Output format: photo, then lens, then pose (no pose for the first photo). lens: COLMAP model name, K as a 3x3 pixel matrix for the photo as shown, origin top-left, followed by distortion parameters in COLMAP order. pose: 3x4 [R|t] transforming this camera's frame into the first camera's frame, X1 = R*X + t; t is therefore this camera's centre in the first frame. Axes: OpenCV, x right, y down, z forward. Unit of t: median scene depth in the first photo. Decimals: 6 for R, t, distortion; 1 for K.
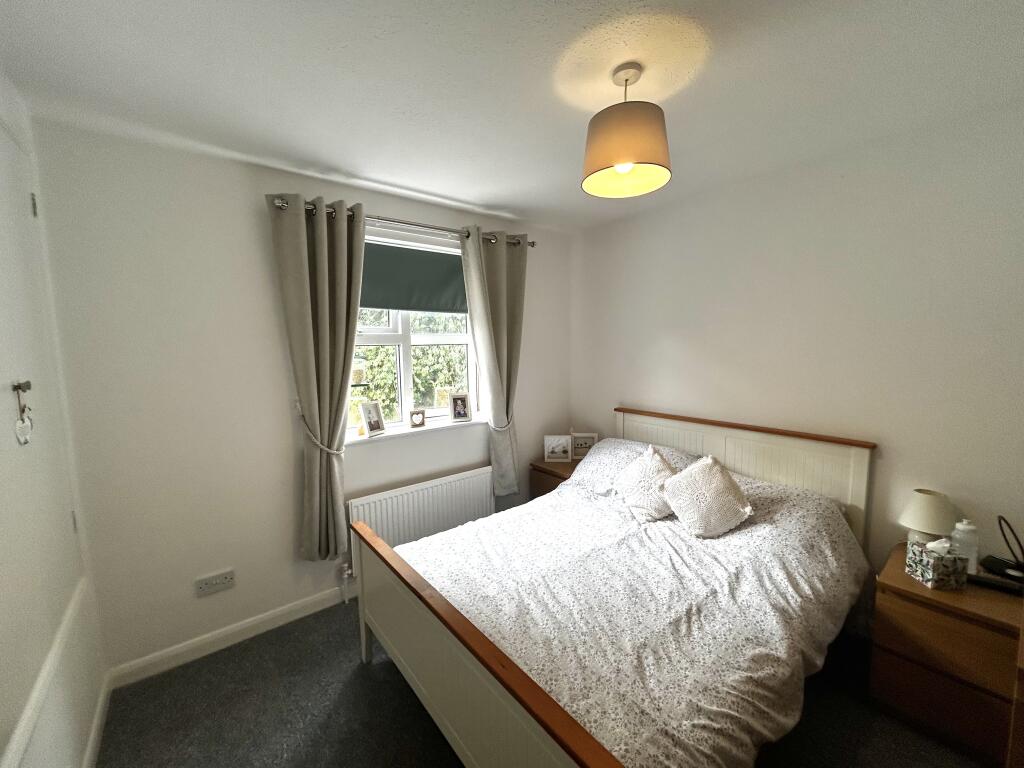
lens RADIAL K [[413.4, 0, 512.0], [0, 413.4, 384.0], [0, 0, 1]] dist [0.000638, 0.000013]
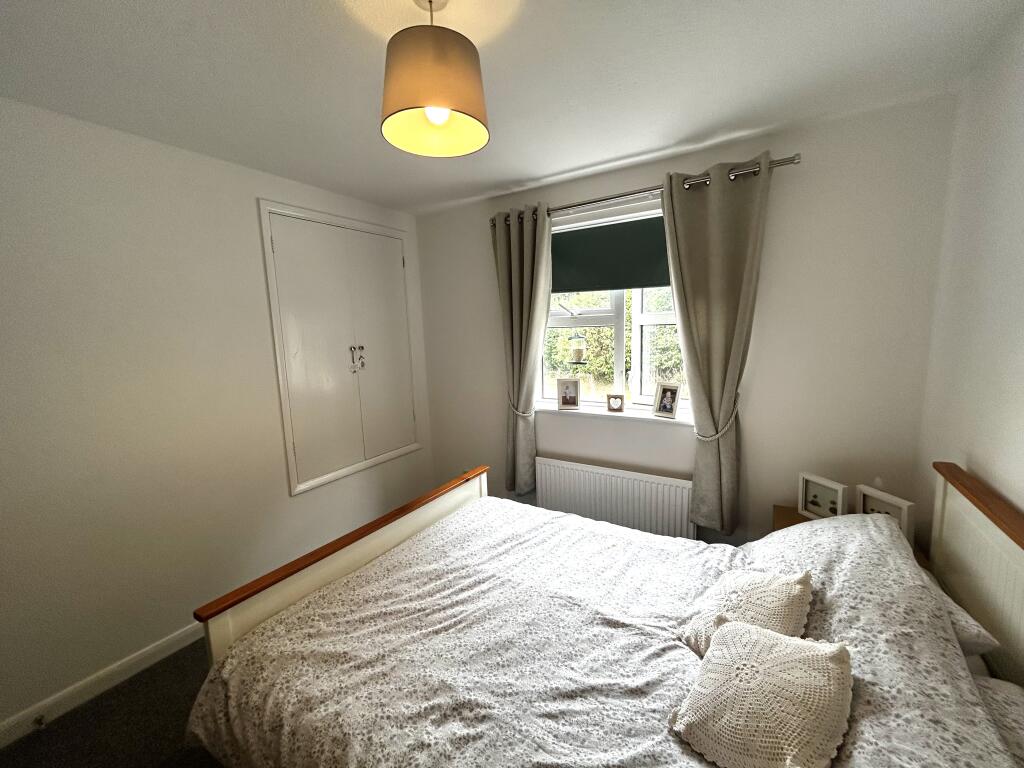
lens RADIAL K [[413.4, 0, 512.0], [0, 413.4, 384.0], [0, 0, 1]] dist [0.000638, 0.000013]
pose [[0.332841, 0.134518, -0.933339, 0.594180], [-0.069840, 0.990571, 0.117861, -0.057508], [0.940393, 0.025956, 0.339097, 0.454148]]
